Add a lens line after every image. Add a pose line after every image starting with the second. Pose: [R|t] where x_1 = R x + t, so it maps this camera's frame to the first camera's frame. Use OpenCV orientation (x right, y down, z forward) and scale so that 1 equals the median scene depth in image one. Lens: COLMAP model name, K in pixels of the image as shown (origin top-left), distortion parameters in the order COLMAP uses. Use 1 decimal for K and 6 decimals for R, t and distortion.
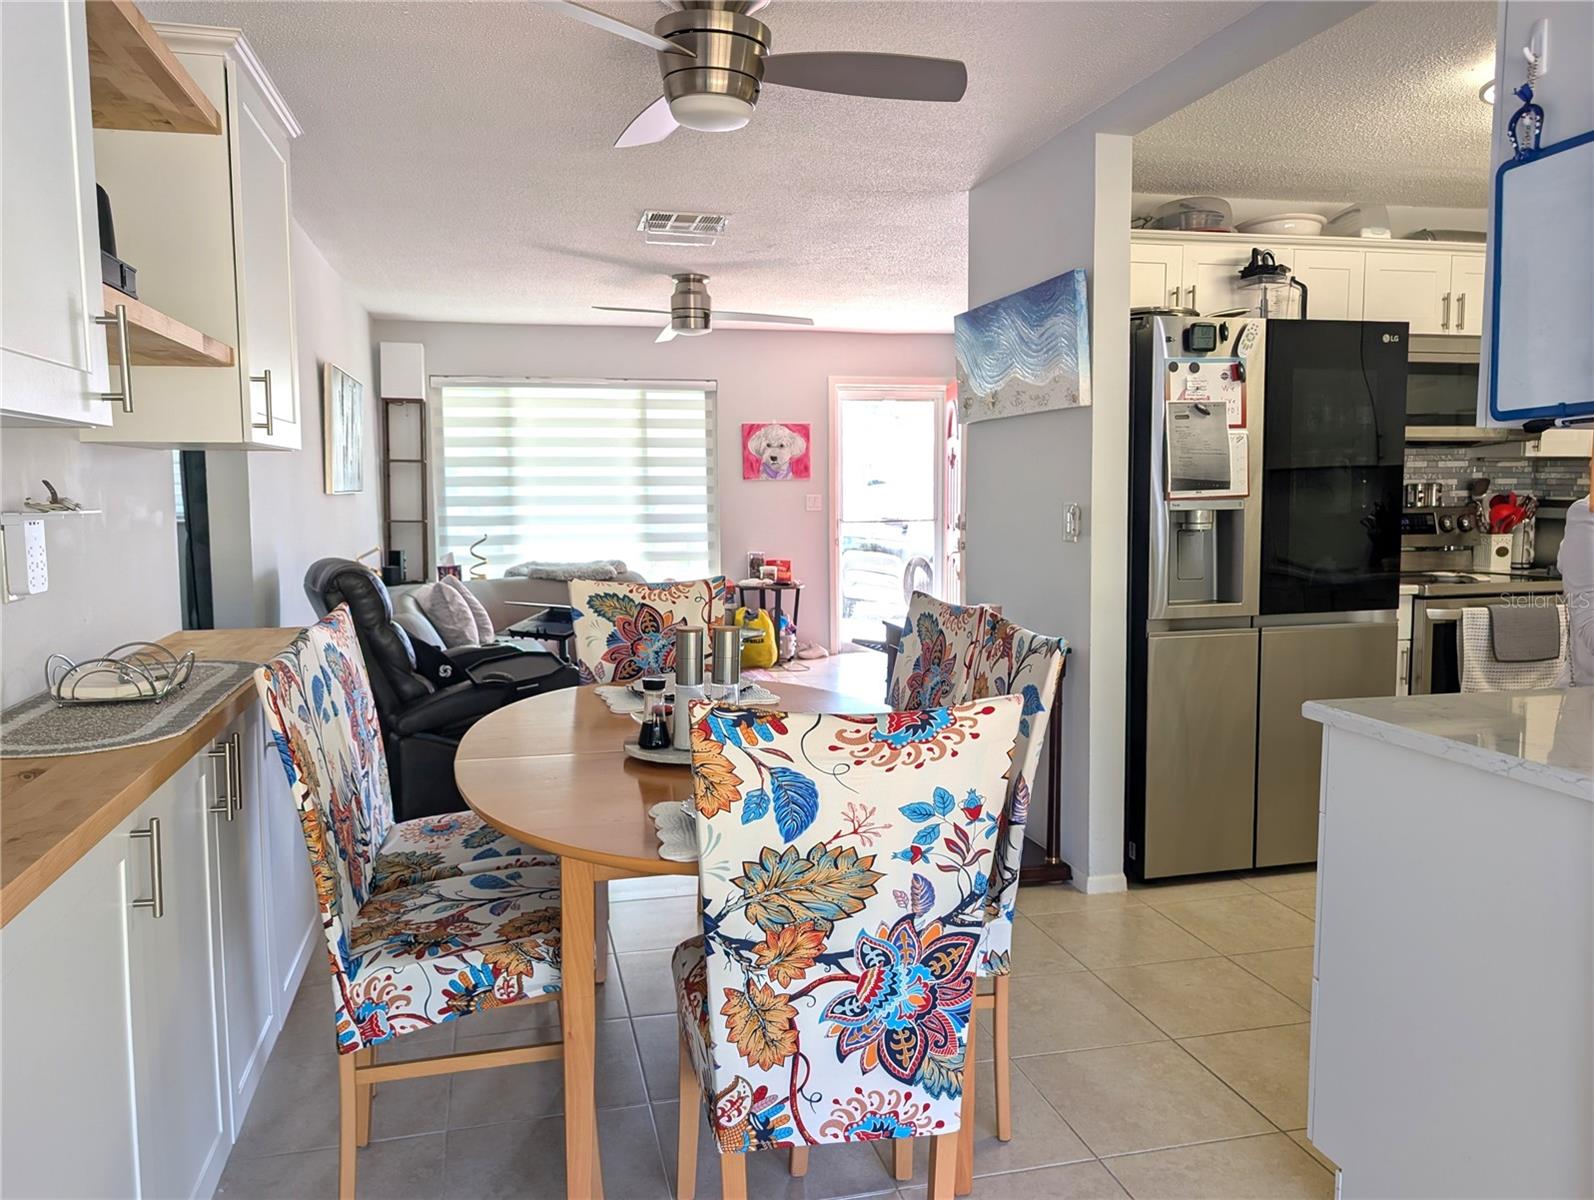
lens RADIAL K [[1182.4, 0, 797.0], [0, 1182.4, 600.0], [0, 0, 1]] dist [0.002396, -0.003795]
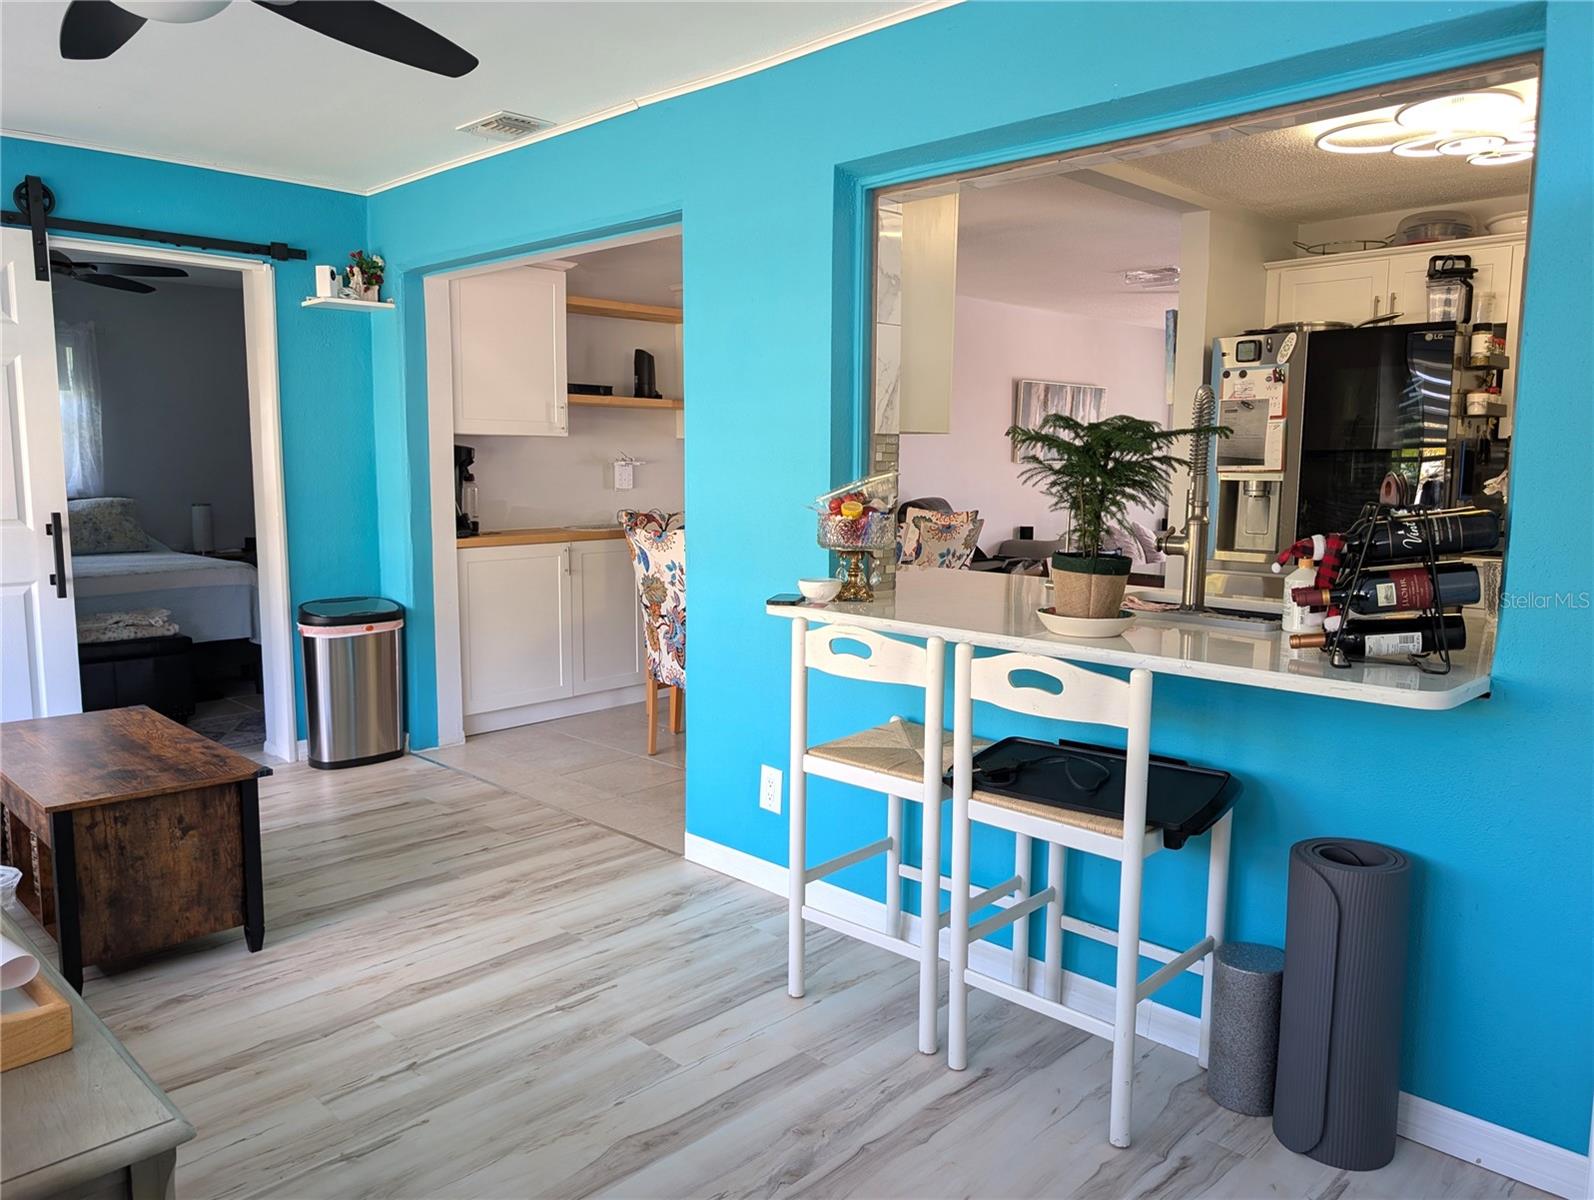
lens RADIAL K [[1166.9, 0, 799.1], [0, 1166.9, 601.7], [0, 0, 1]] dist [0.007678, -0.000670]
pose [[0.532400, 0.115219, -0.838615, 1.091041], [-0.090341, 0.992769, 0.079045, 0.001185], [0.841658, 0.033678, 0.538959, -0.120232]]
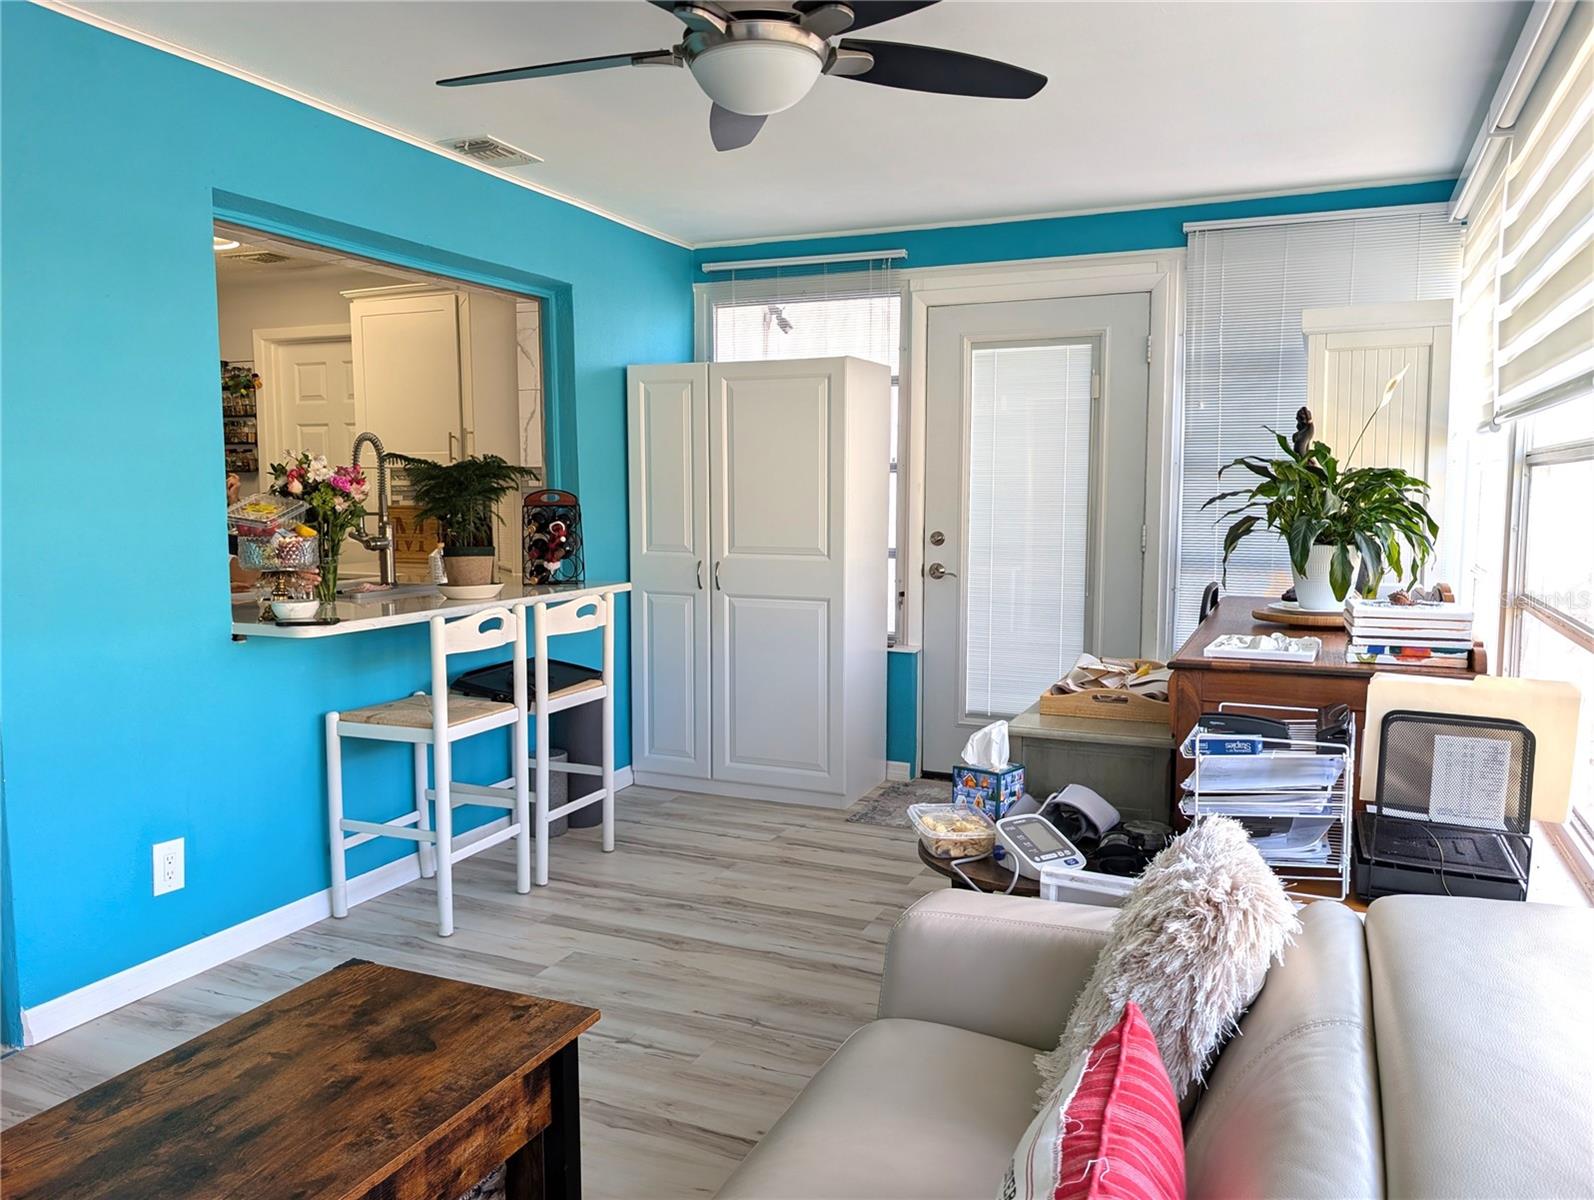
lens RADIAL K [[1164.5, 0, 791.3], [0, 1164.5, 609.1], [0, 0, 1]] dist [0.028249, -0.054413]
pose [[0.606003, -0.076469, 0.791778, 0.026453], [0.073811, 0.996480, 0.039746, 0.044998], [-0.792030, 0.034355, 0.609515, -0.449852]]
